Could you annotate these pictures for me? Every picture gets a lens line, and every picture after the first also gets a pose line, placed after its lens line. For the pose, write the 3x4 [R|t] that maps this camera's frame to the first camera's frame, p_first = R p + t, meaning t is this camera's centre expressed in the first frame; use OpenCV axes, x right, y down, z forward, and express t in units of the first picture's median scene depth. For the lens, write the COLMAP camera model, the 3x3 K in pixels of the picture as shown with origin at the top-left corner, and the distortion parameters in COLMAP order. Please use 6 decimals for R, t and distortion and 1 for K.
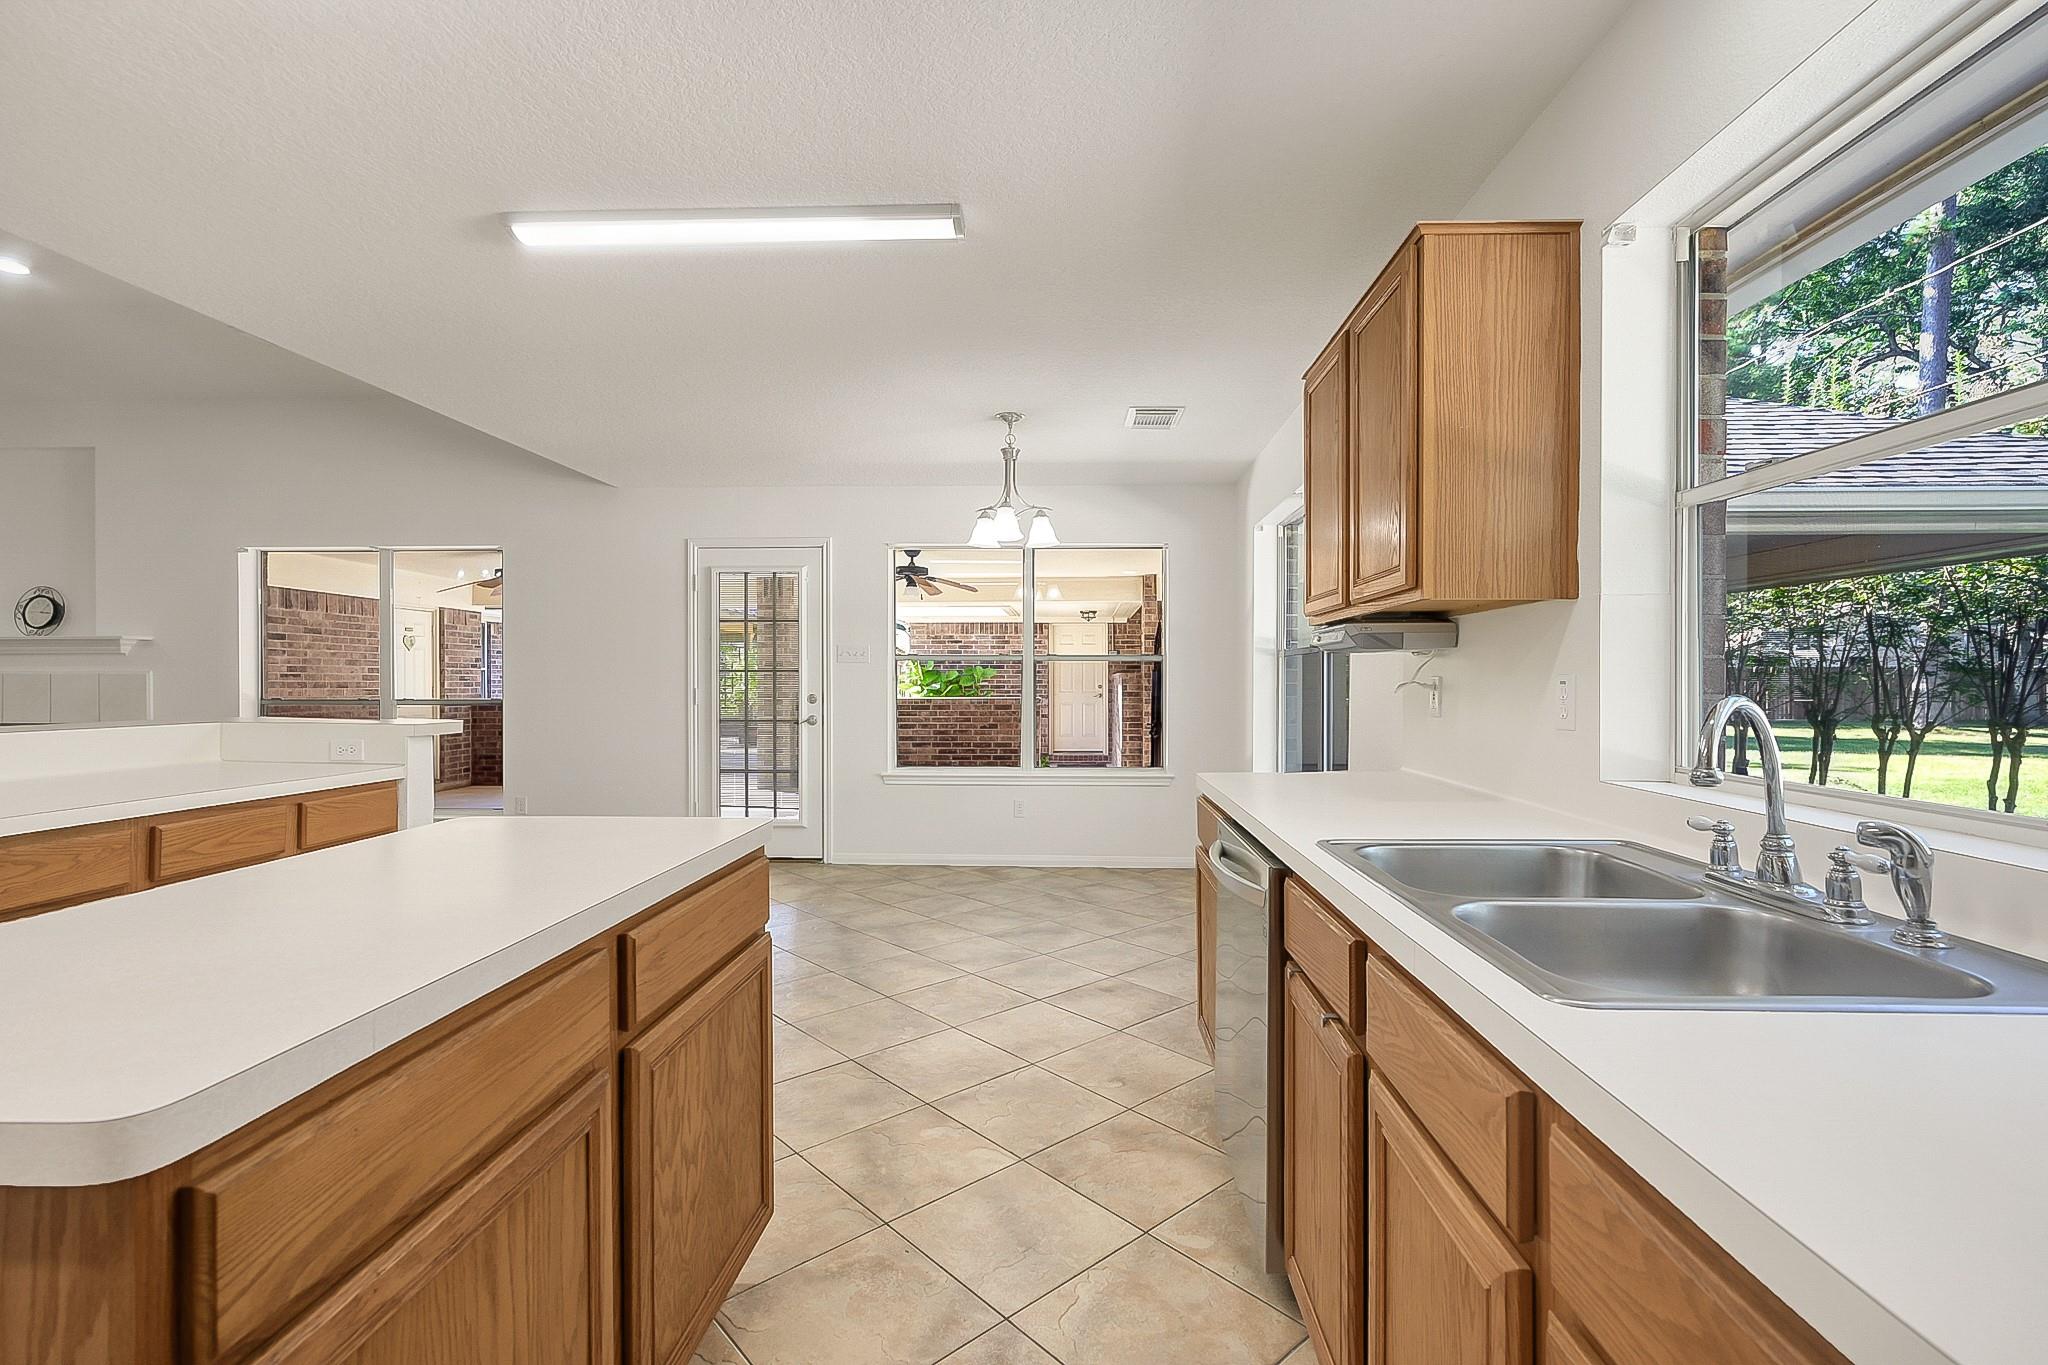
lens RADIAL K [[906.1, 0, 1035.5], [0, 906.1, 681.1], [0, 0, 1]] dist [-0.000294, 0.000423]
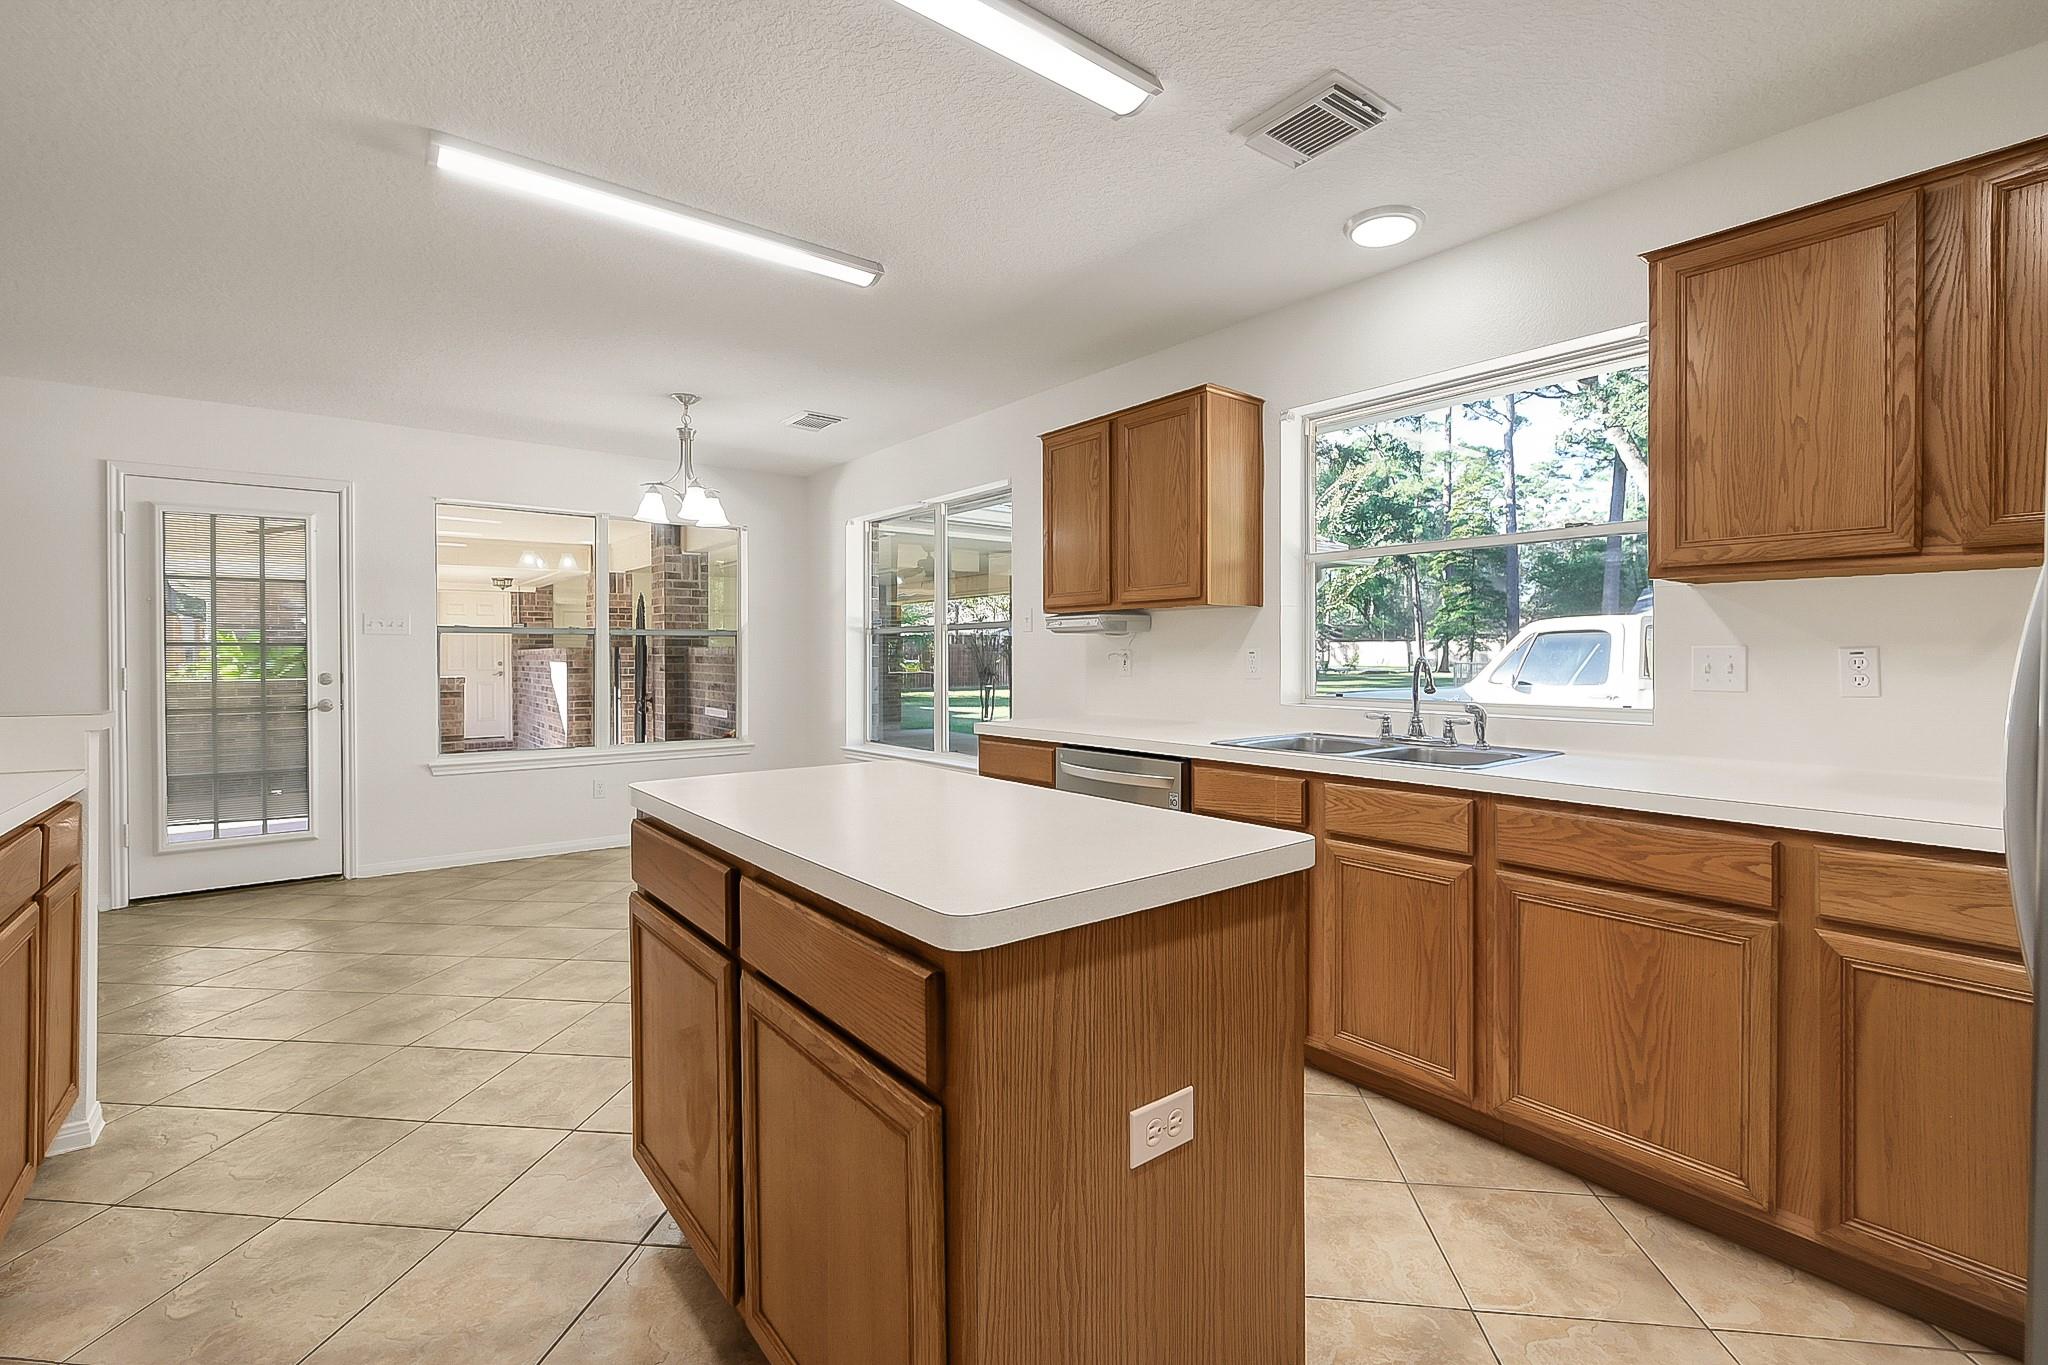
lens RADIAL K [[914.0, 0, 1028.3], [0, 914.0, 662.1], [0, 0, 1]] dist [-0.000430, 0.000123]
pose [[0.756910, -0.008156, 0.653468, -0.417352], [0.004535, 0.999964, 0.007228, 0.002179], [-0.653504, -0.002507, 0.756919, -0.038759]]
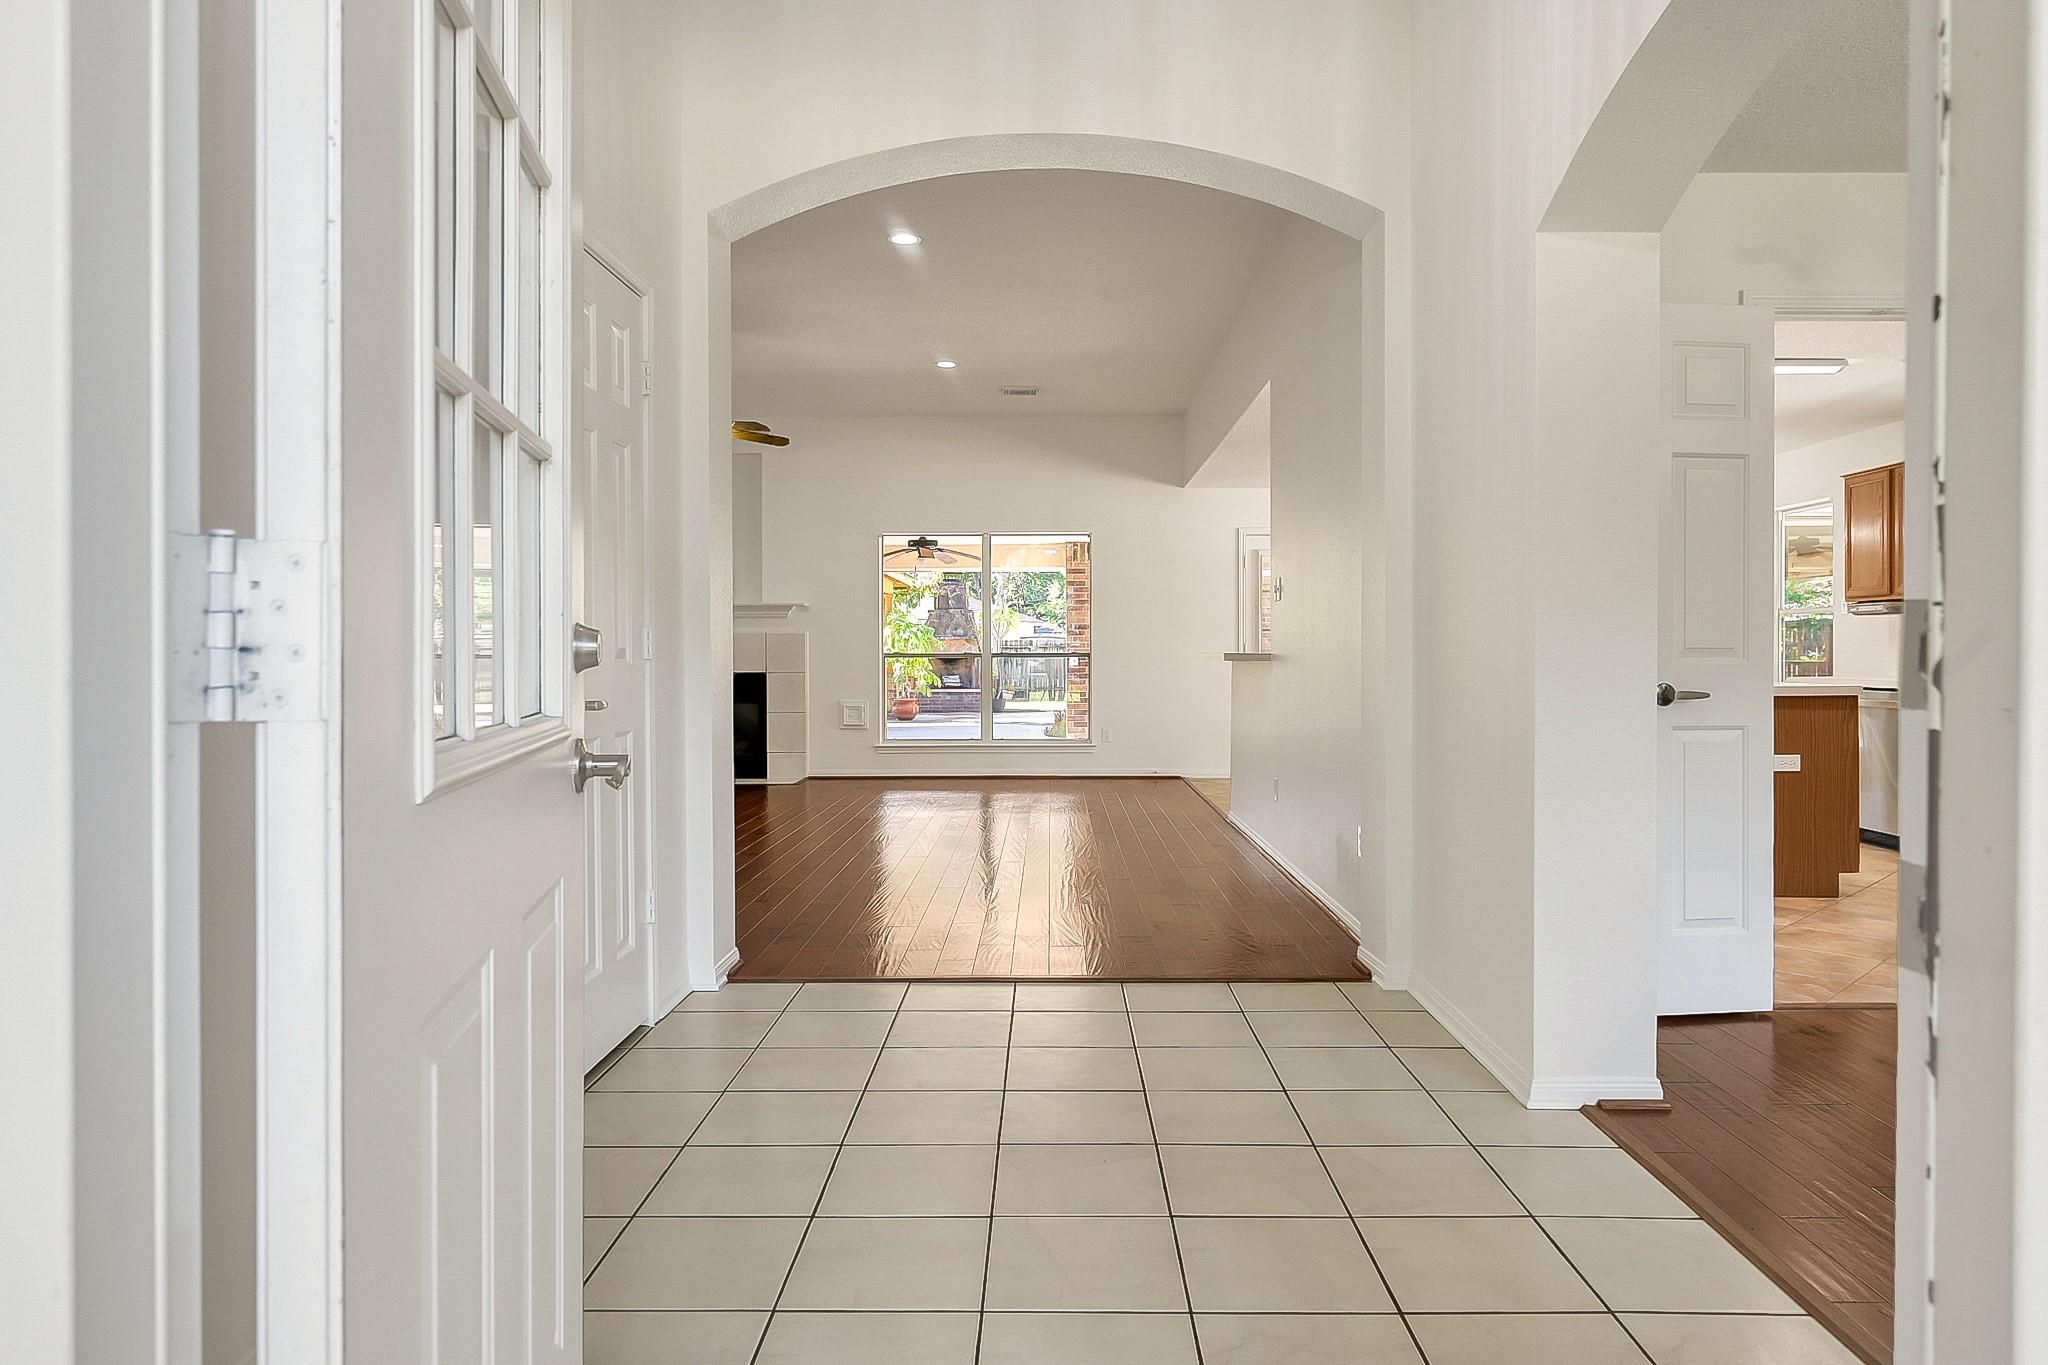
lens RADIAL K [[1247.8, 0, 1024.0], [0, 1247.8, 682.5], [0, 0, 1]] dist [-0.000756, 0.000047]
pose [[0.999637, 0.000124, -0.026950, -0.910086], [0.000447, 0.999776, 0.021165, 0.035303], [0.026946, -0.021169, 0.999413, -1.132174]]
